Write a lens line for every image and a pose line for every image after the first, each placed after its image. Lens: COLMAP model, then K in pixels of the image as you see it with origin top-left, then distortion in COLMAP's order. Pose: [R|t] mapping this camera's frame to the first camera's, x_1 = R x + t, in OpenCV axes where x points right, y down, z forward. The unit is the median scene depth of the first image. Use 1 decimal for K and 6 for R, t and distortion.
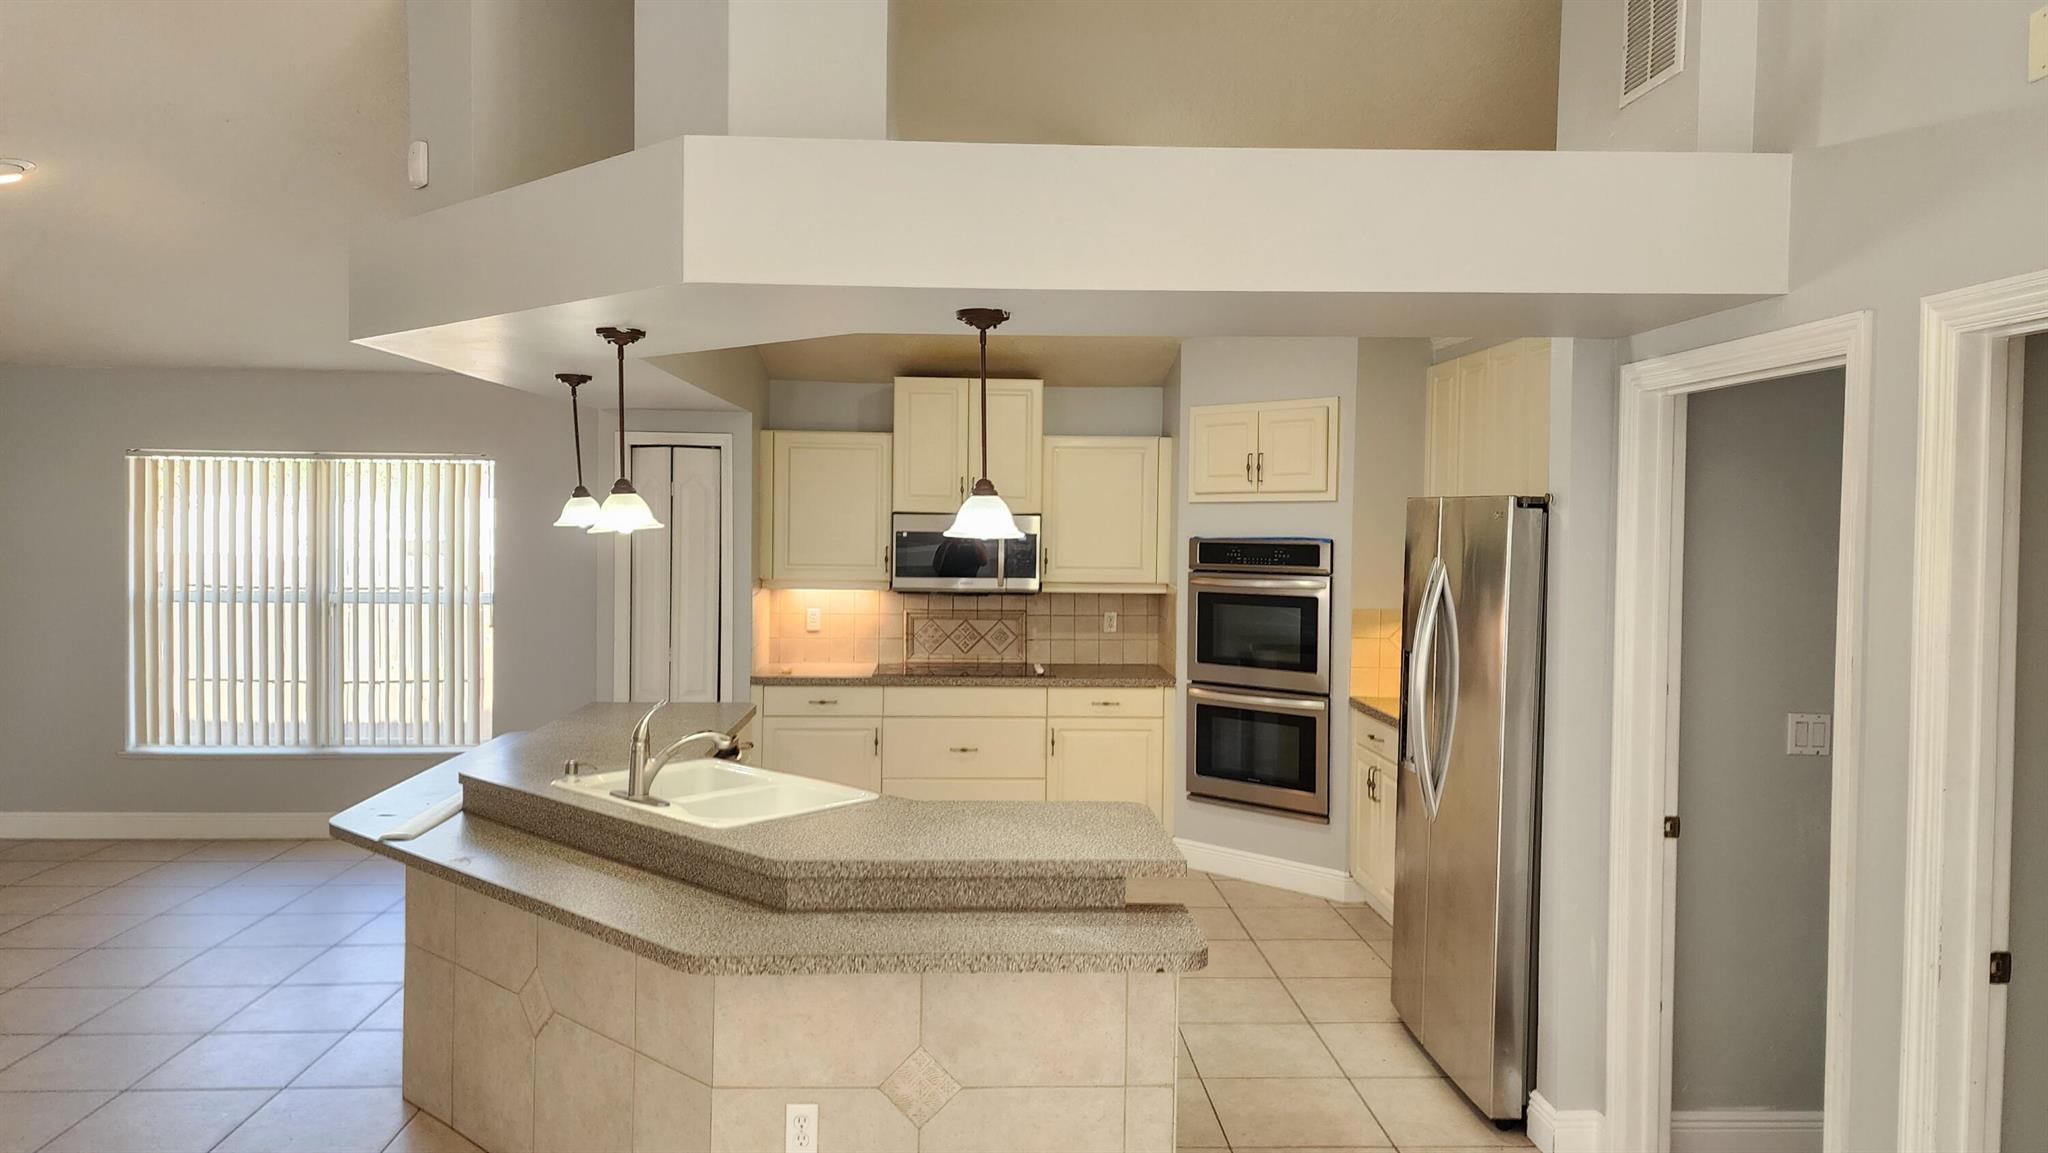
lens RADIAL K [[1355.0, 0, 1006.2], [0, 1355.0, 571.8], [0, 0, 1]] dist [0.082145, -0.059711]
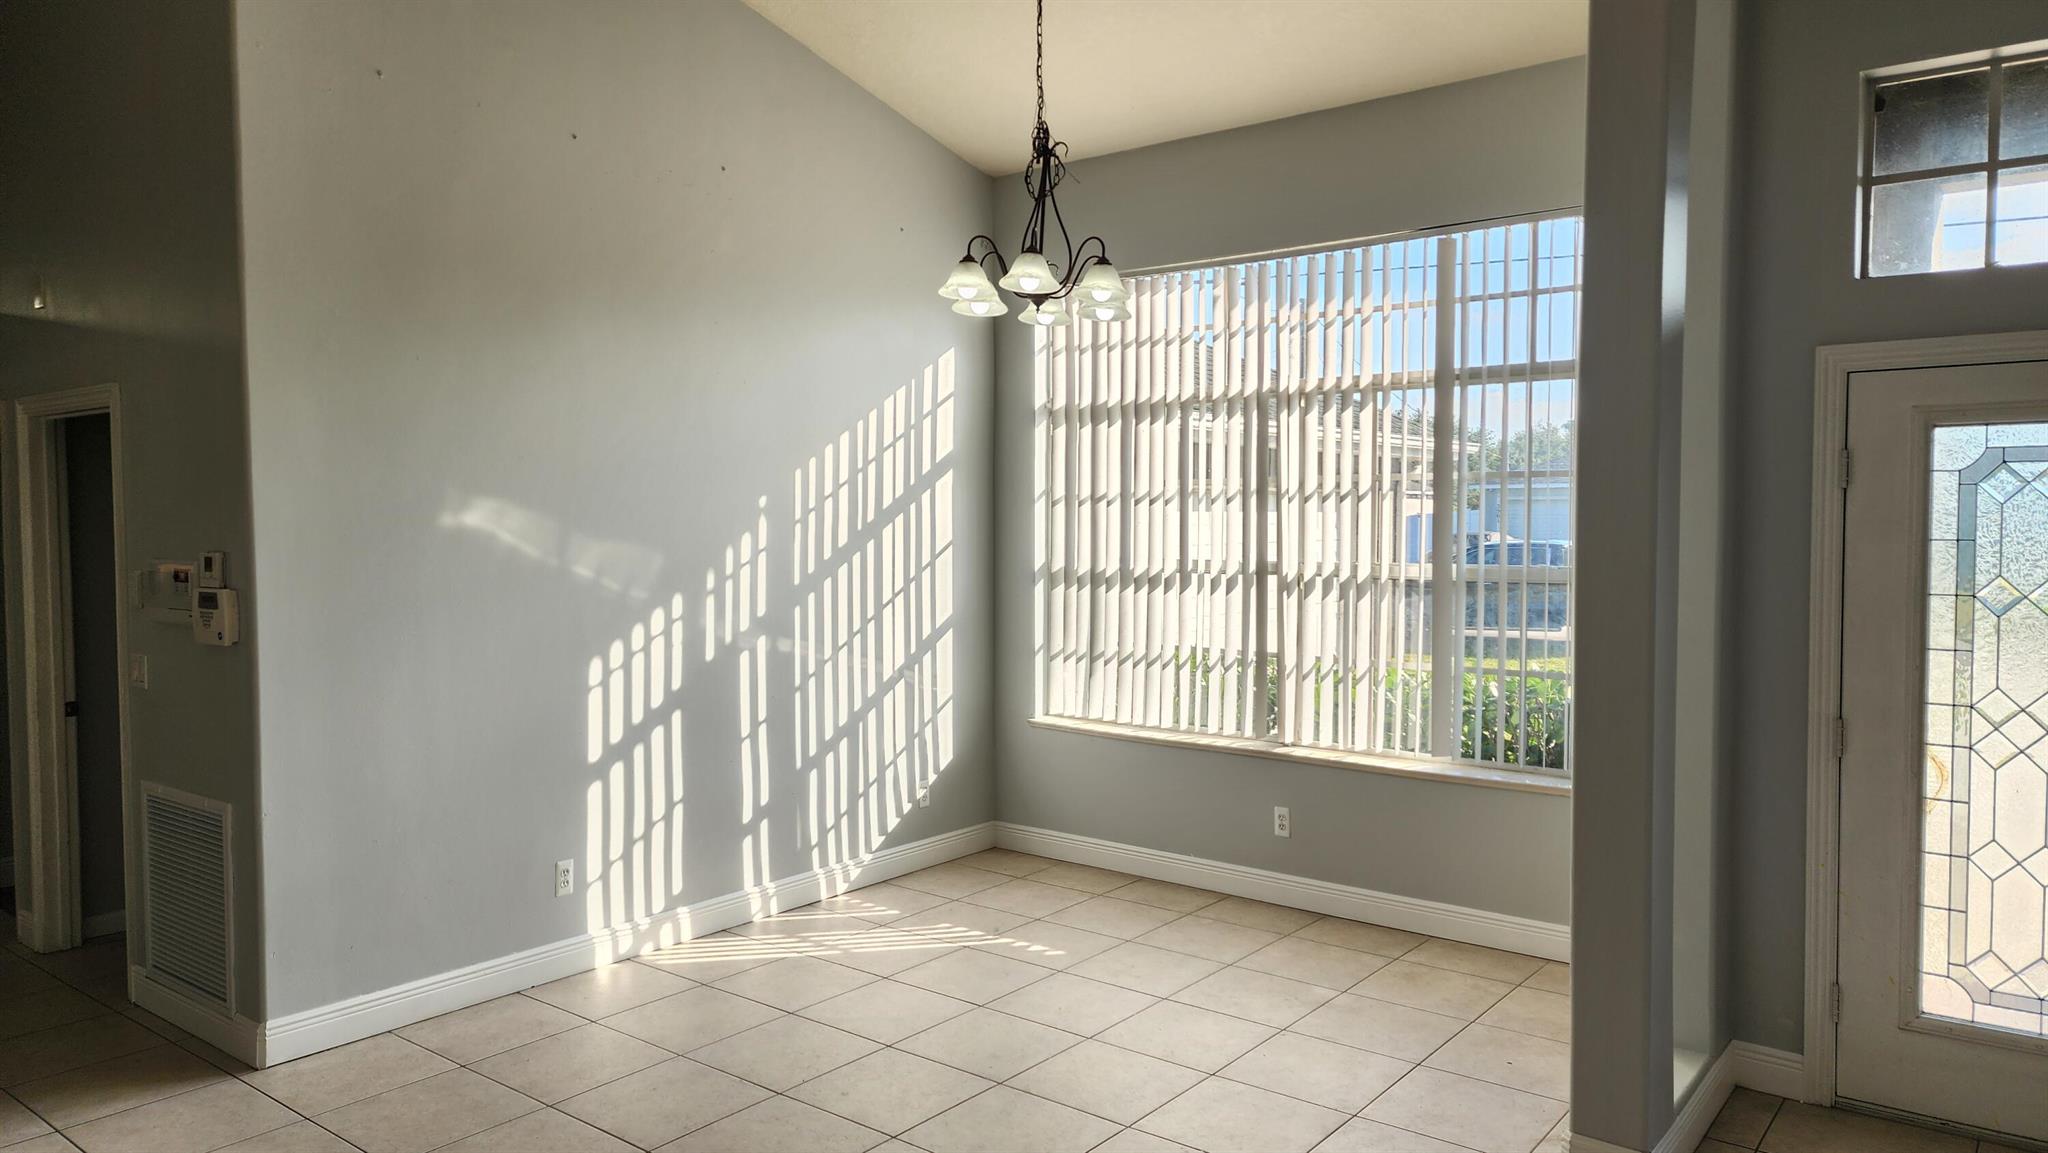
lens RADIAL K [[1355.0, 0, 1006.2], [0, 1355.0, 571.8], [0, 0, 1]] dist [0.082145, -0.059711]
pose [[0.656684, -0.048861, 0.752582, 0.017073], [0.037175, 0.998783, 0.032407, 0.019342], [-0.753249, 0.006696, 0.657701, -0.558596]]
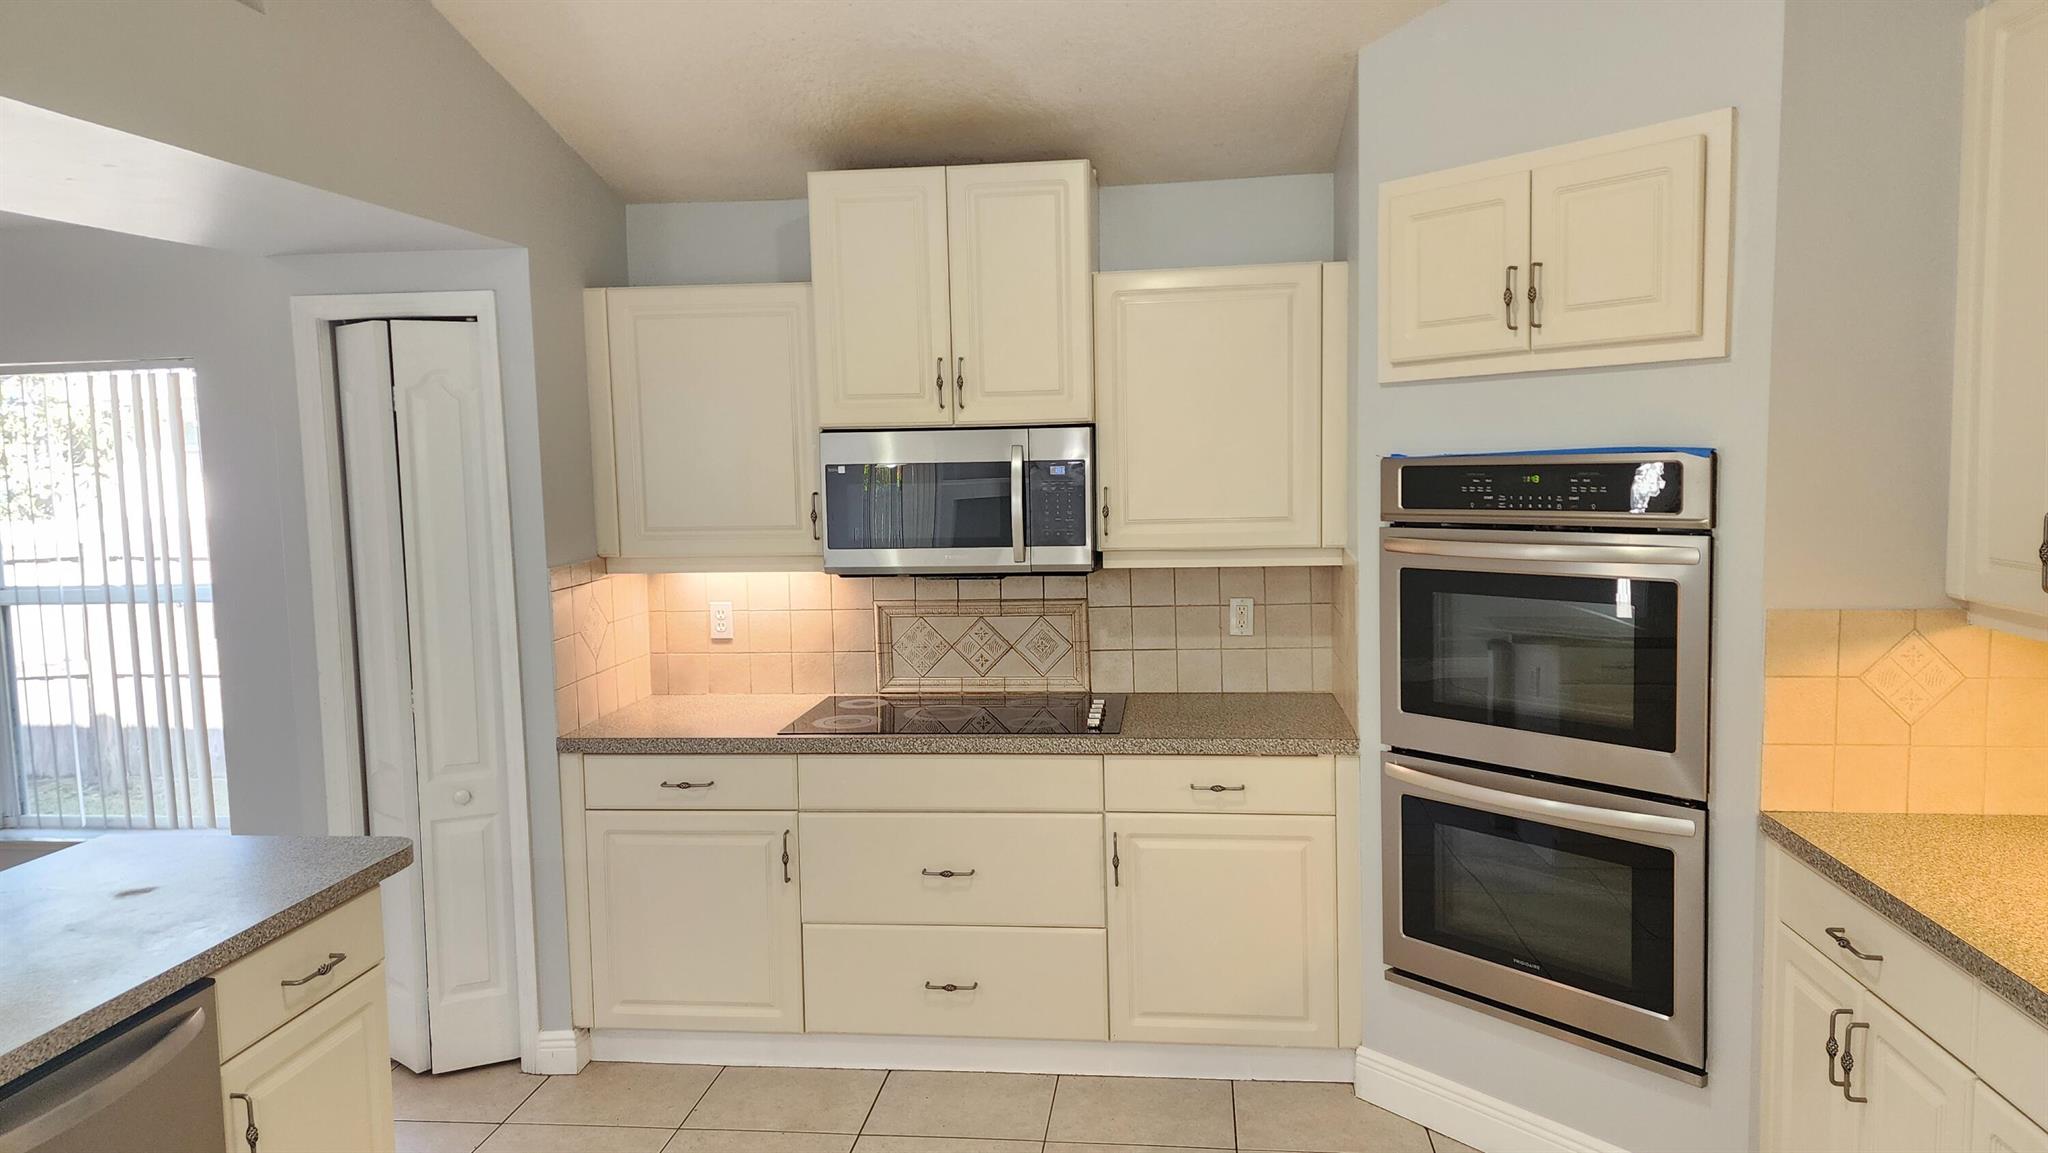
lens RADIAL K [[1355.0, 0, 1006.2], [0, 1355.0, 571.8], [0, 0, 1]] dist [0.082145, -0.059711]
pose [[0.984623, -0.019496, -0.173600, 0.085845], [0.028375, 0.998405, 0.048812, -0.011424], [0.172371, -0.052987, 0.983606, 0.486329]]
